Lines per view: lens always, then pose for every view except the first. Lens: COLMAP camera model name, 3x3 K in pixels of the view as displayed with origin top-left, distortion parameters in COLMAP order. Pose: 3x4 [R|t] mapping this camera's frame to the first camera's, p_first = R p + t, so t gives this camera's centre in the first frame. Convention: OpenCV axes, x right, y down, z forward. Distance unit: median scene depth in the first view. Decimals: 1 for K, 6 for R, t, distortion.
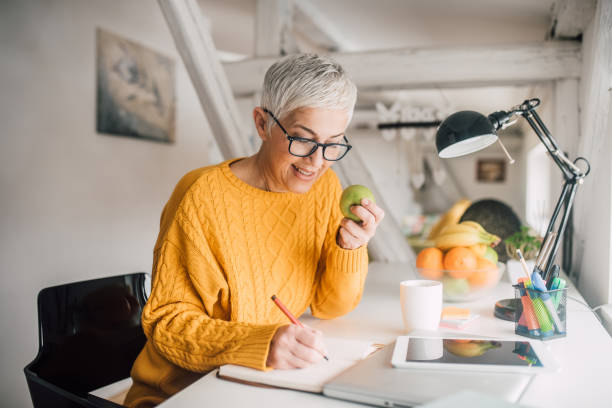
lens RADIAL K [[602.7, 0, 299.8], [0, 602.7, 207.4], [0, 0, 1]] dist [-0.069903, 0.108522]
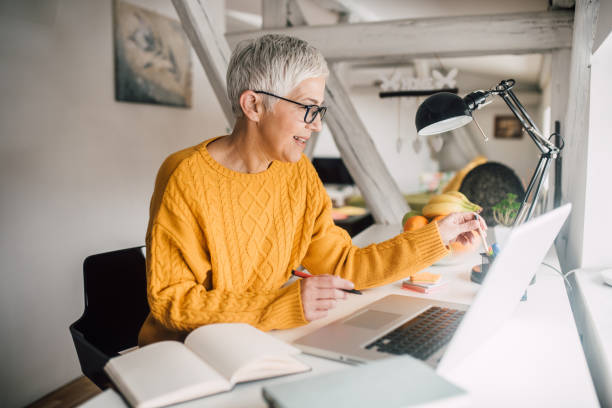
lens RADIAL K [[602.7, 0, 299.8], [0, 602.7, 207.4], [0, 0, 1]] dist [-0.069903, 0.108522]
pose [[0.999028, -0.002740, -0.043987, 0.042948], [0.006191, 0.996895, 0.078493, -0.027302], [0.043635, -0.078689, 0.995944, -0.068700]]
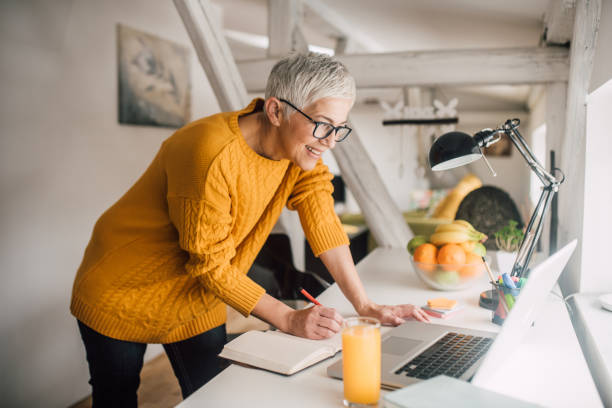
lens RADIAL K [[613.8, 0, 306.0], [0, 613.8, 204.0], [0, 0, 1]] dist [-0.044324, 0.012143]
pose [[0.999985, -0.003224, -0.004504, -0.004387], [0.003452, 0.998672, 0.051396, -0.054688], [0.004332, -0.051411, 0.998668, -0.127330]]
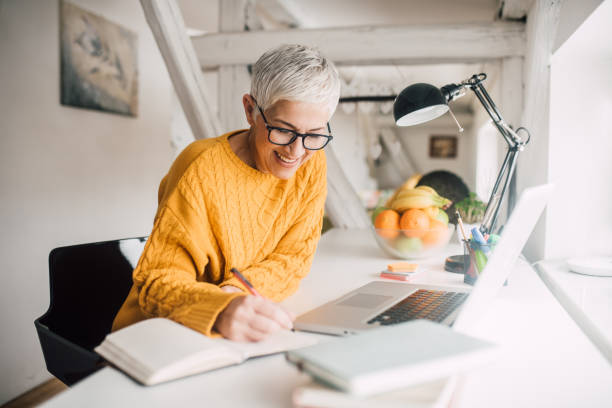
lens RADIAL K [[602.7, 0, 299.8], [0, 602.7, 207.4], [0, 0, 1]] dist [-0.069903, 0.108522]
pose [[0.997198, -0.003509, 0.074730, -0.018663], [0.000825, 0.999354, 0.035917, 0.017935], [-0.074808, -0.035755, 0.996557, -0.060979]]
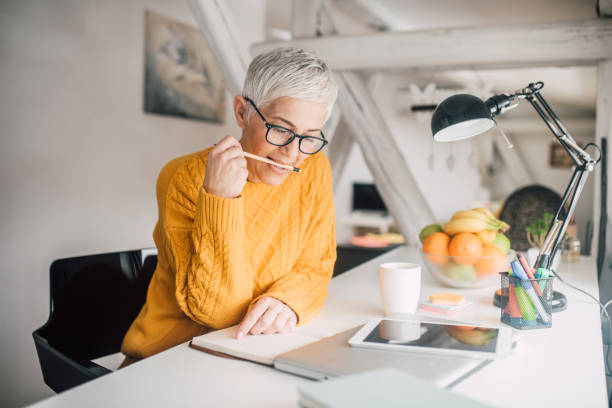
lens RADIAL K [[617.4, 0, 306.0], [0, 617.4, 204.0], [0, 0, 1]] dist [-0.068217, 0.102026]
pose [[0.992532, 0.024420, -0.119517, 0.096900], [-0.021647, 0.999467, 0.024443, -0.000038], [0.120050, -0.021673, 0.992531, -0.022809]]
